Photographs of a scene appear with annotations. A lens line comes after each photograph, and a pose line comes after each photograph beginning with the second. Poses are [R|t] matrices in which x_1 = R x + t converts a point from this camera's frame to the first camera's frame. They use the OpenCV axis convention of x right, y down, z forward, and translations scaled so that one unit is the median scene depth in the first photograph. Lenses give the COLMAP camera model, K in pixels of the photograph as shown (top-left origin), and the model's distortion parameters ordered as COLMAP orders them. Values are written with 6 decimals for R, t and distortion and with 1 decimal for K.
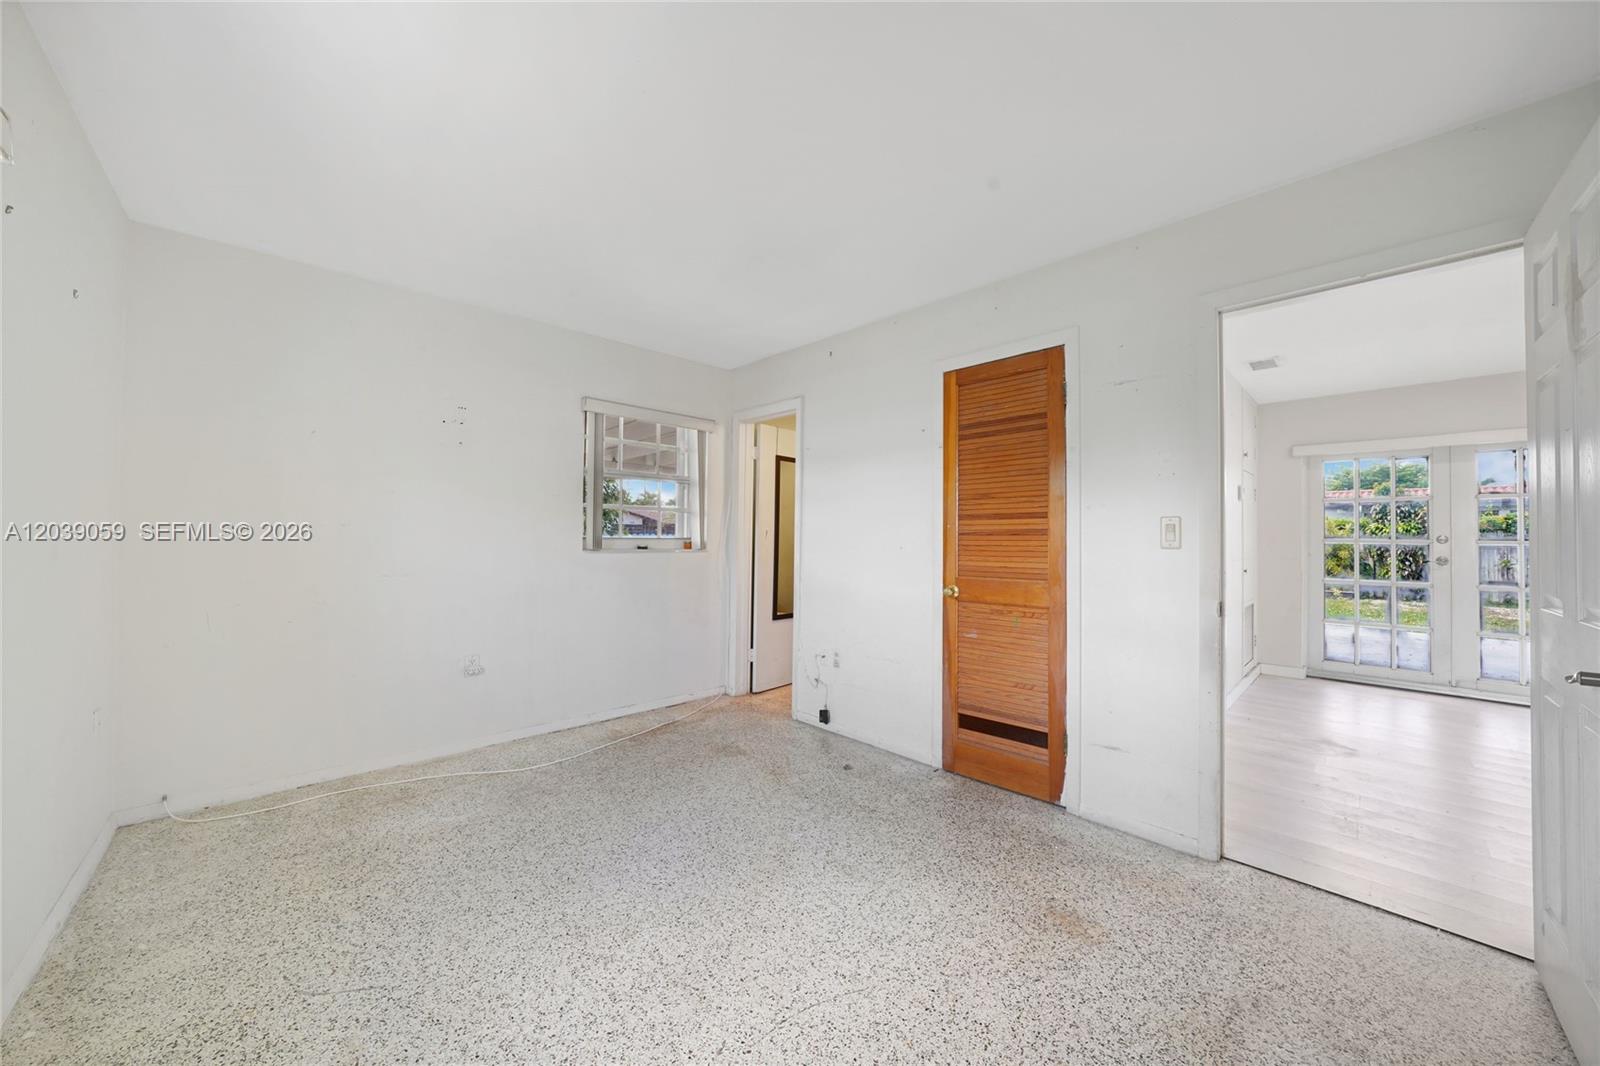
lens RADIAL K [[570.0, 0, 787.2], [0, 570.0, 540.2], [0, 0, 1]] dist [-0.019437, 0.001012]
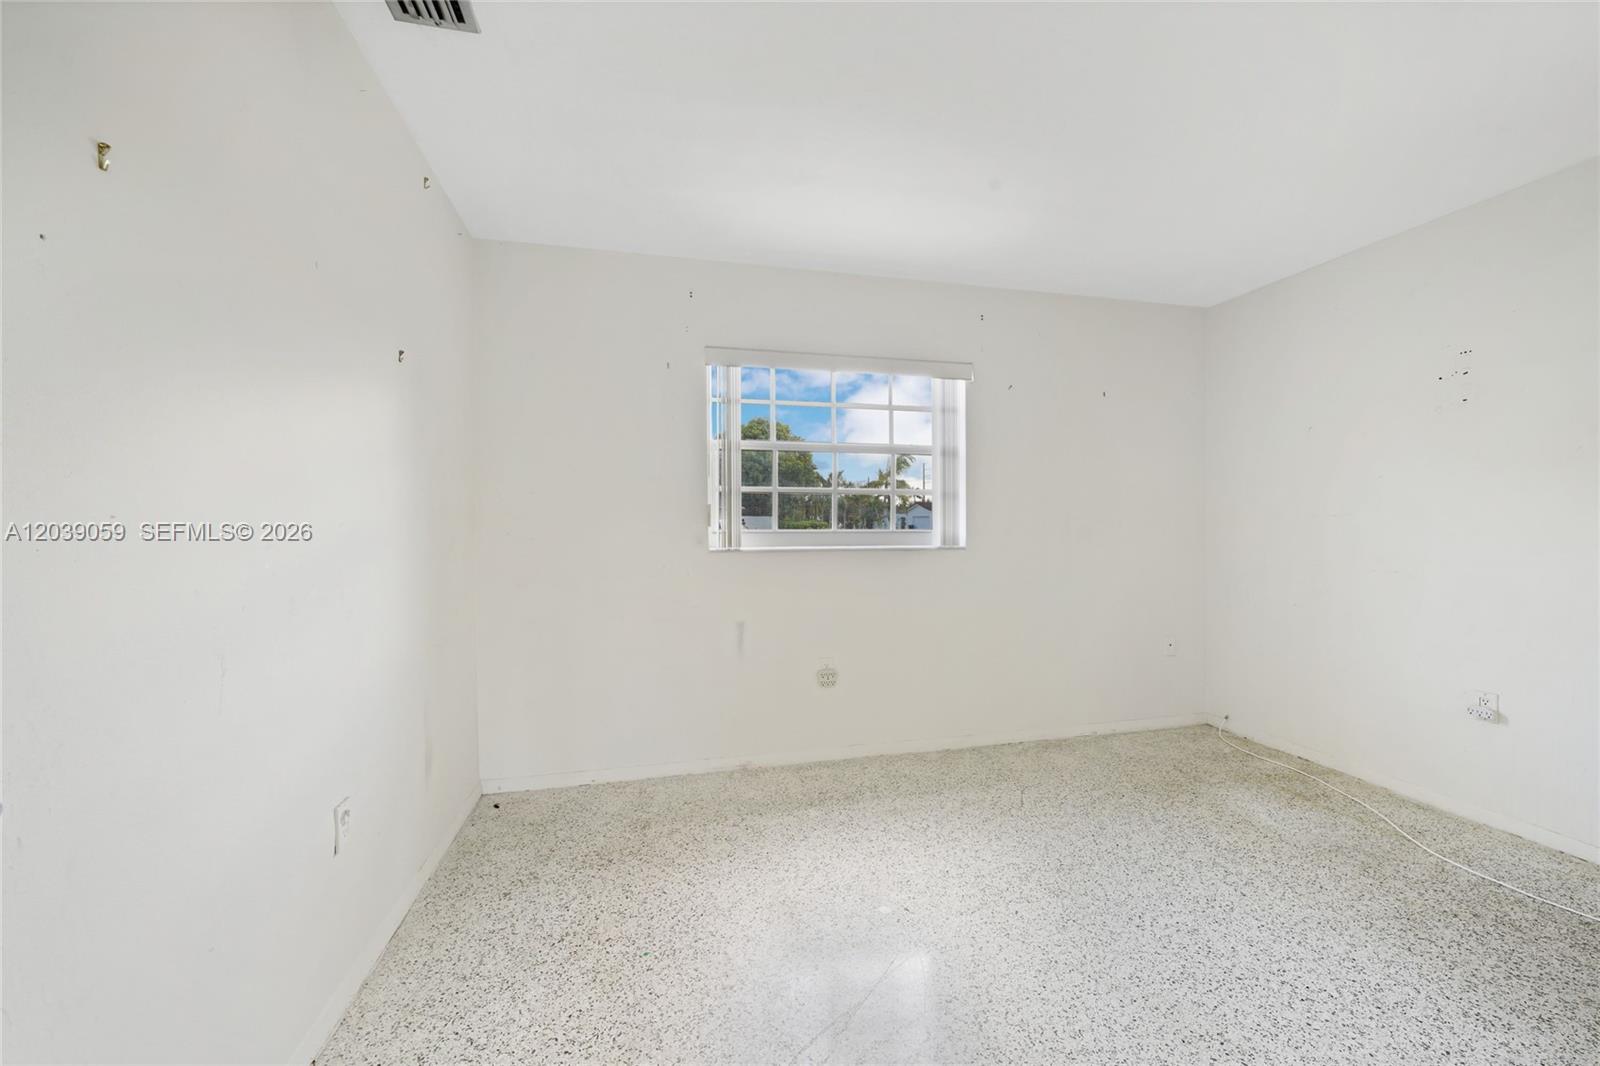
lens RADIAL K [[638.0, 0, 829.0], [0, 638.0, 519.8], [0, 0, 1]] dist [-0.007259, 0.002181]
pose [[-0.469914, -0.015322, -0.882579, 0.747685], [-0.009783, 0.999878, -0.012150, 0.004803], [0.882658, 0.002925, -0.470007, 0.881759]]
